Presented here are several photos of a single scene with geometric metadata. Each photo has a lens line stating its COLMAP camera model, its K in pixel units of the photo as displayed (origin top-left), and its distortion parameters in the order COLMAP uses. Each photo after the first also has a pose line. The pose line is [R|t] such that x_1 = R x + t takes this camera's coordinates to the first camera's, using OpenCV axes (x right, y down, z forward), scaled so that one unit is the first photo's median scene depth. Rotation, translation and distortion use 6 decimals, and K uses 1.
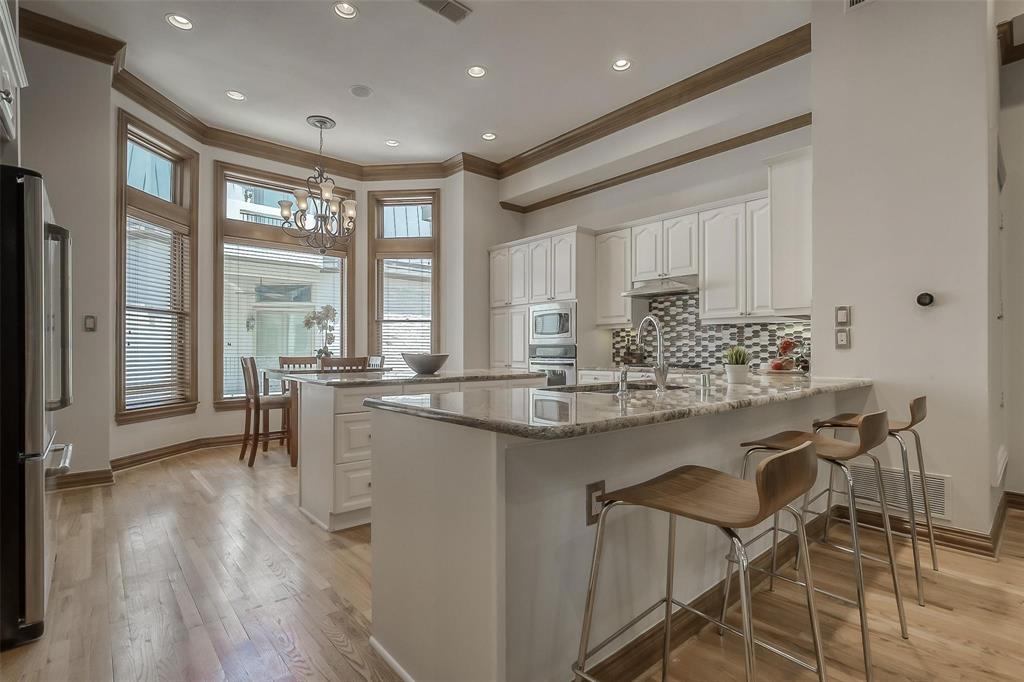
lens RADIAL K [[485.1, 0, 515.8], [0, 485.1, 350.9], [0, 0, 1]] dist [-0.002288, 0.000335]
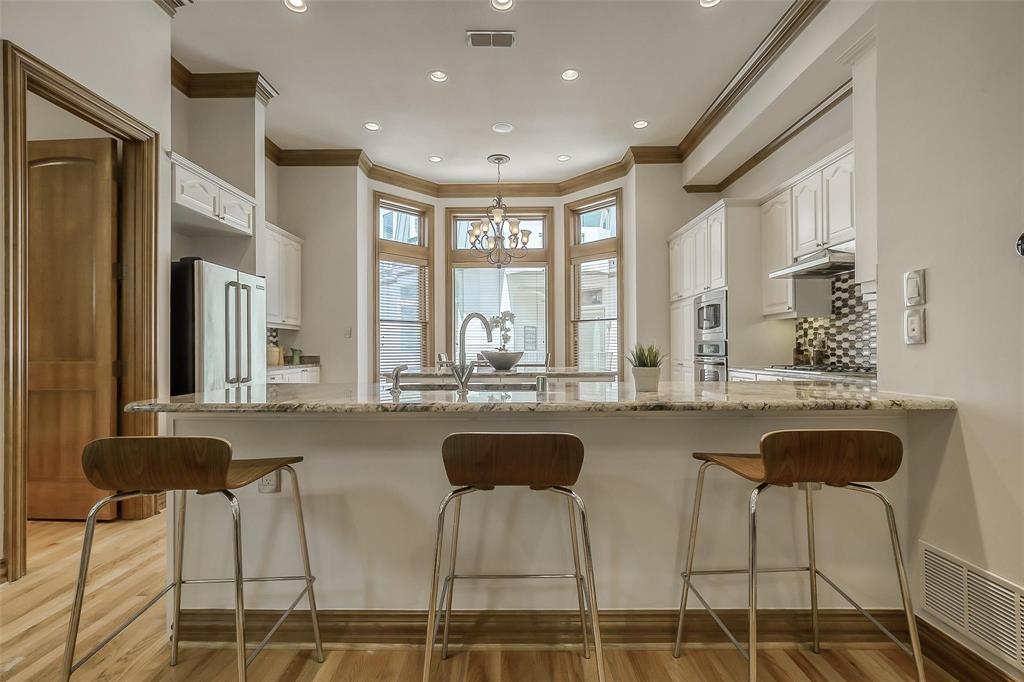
lens RADIAL K [[468.3, 0, 509.9], [0, 468.3, 345.0], [0, 0, 1]] dist [-0.007584, 0.000162]
pose [[0.747058, -0.008246, -0.664708, 0.395722], [0.004029, 0.999961, -0.007877, -0.000588], [0.664747, 0.003207, 0.747062, 0.153779]]
